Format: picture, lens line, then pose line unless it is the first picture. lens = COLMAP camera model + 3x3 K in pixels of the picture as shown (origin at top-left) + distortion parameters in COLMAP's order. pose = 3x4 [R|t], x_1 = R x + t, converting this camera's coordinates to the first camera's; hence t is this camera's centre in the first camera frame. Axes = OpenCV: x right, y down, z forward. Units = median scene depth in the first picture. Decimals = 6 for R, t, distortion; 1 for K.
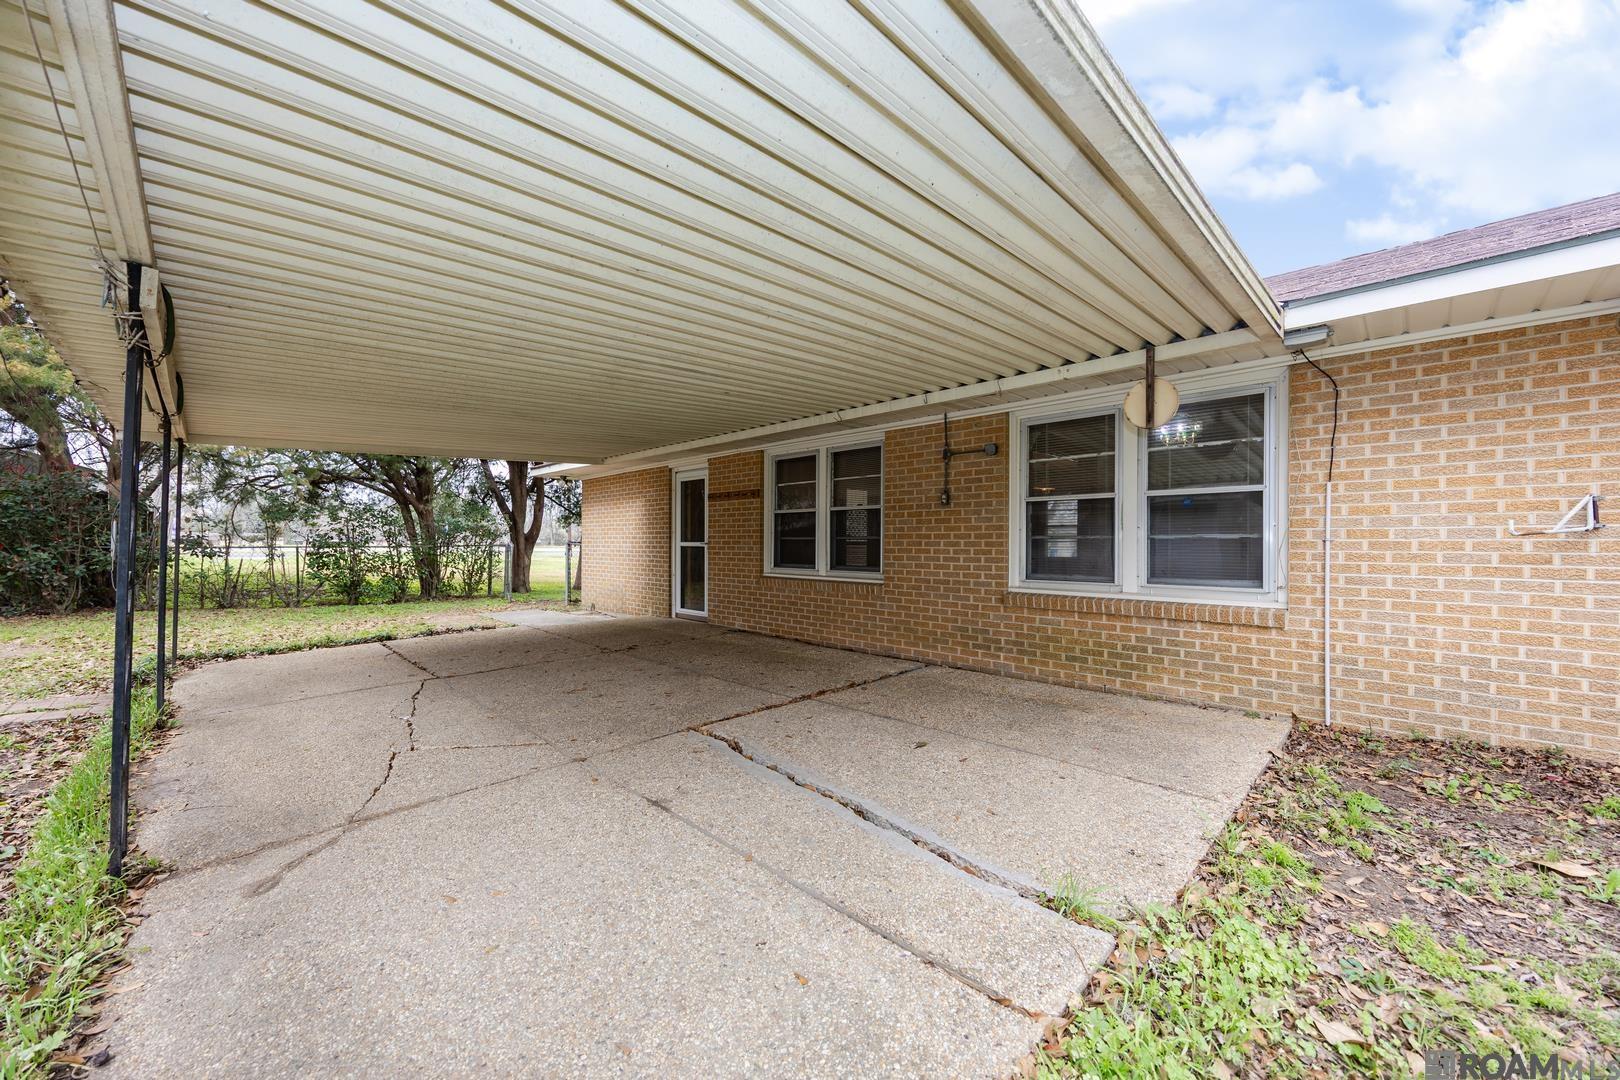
lens RADIAL K [[625.0, 0, 812.5], [0, 625.0, 543.9], [0, 0, 1]] dist [0.003241, 0.000124]
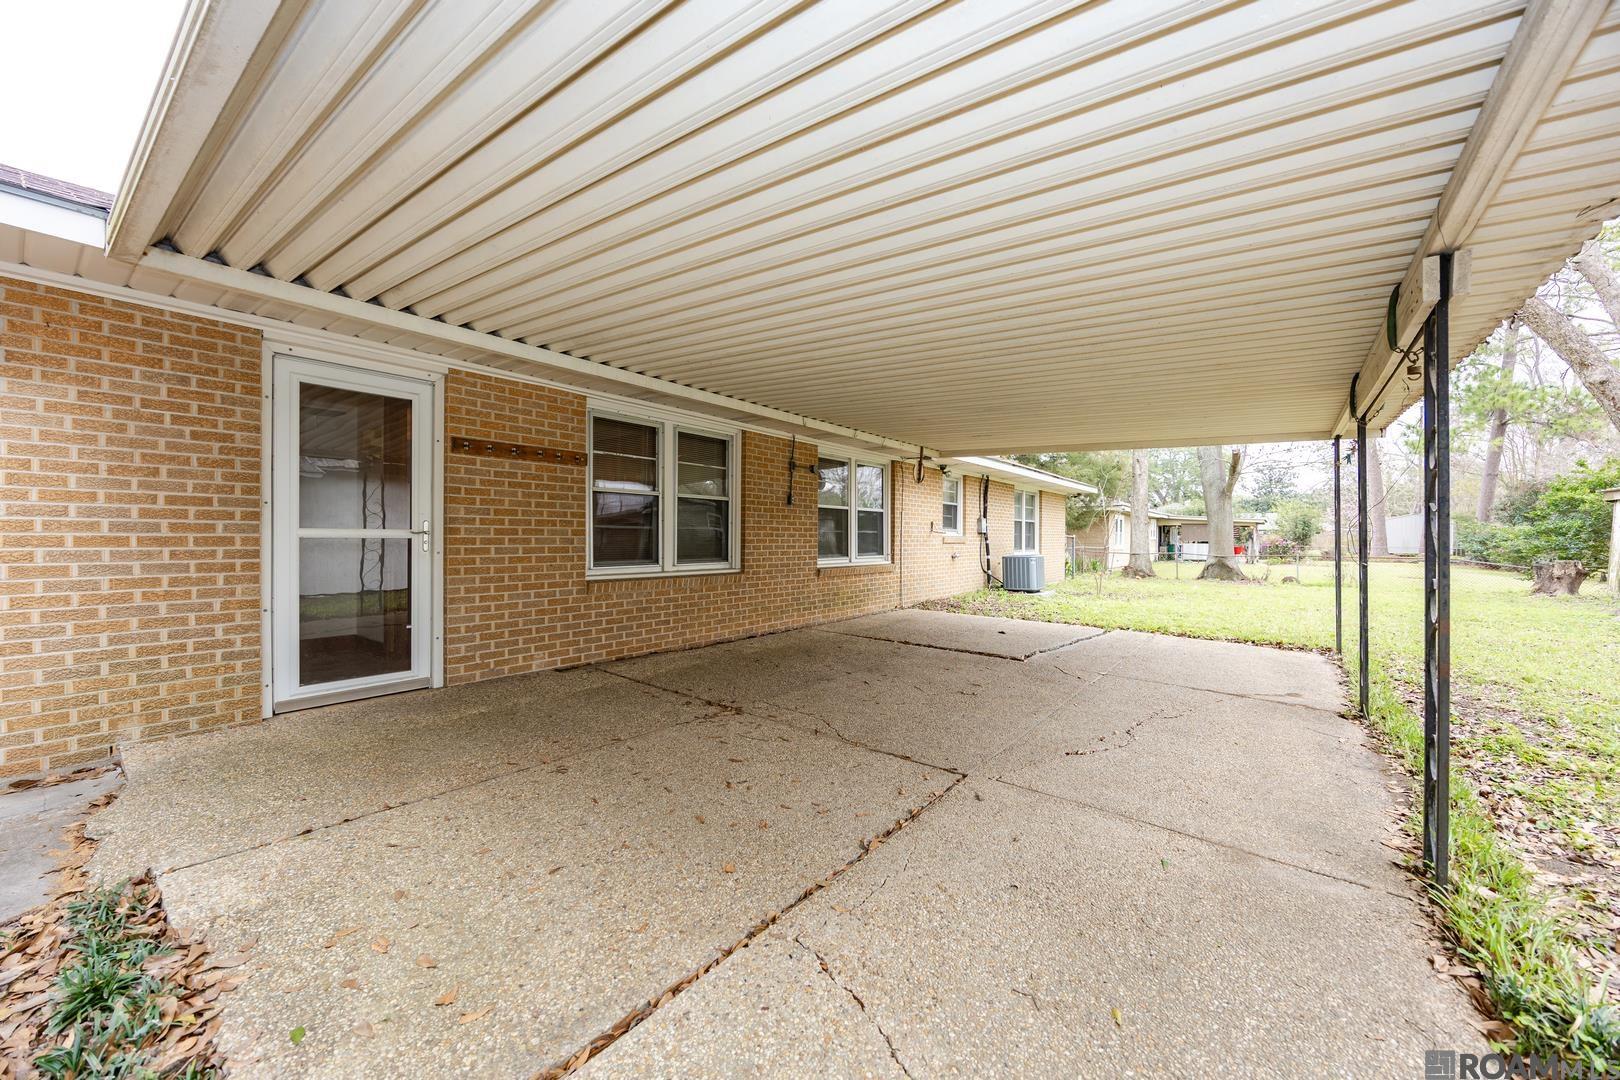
lens RADIAL K [[625.0, 0, 804.7], [0, 625.0, 535.3], [0, 0, 1]] dist [0.003241, 0.000124]
pose [[-0.136107, -0.016040, 0.990564, -0.854466], [-0.022900, 0.999653, 0.013041, -0.014072], [-0.990429, -0.020909, -0.136427, 0.920454]]
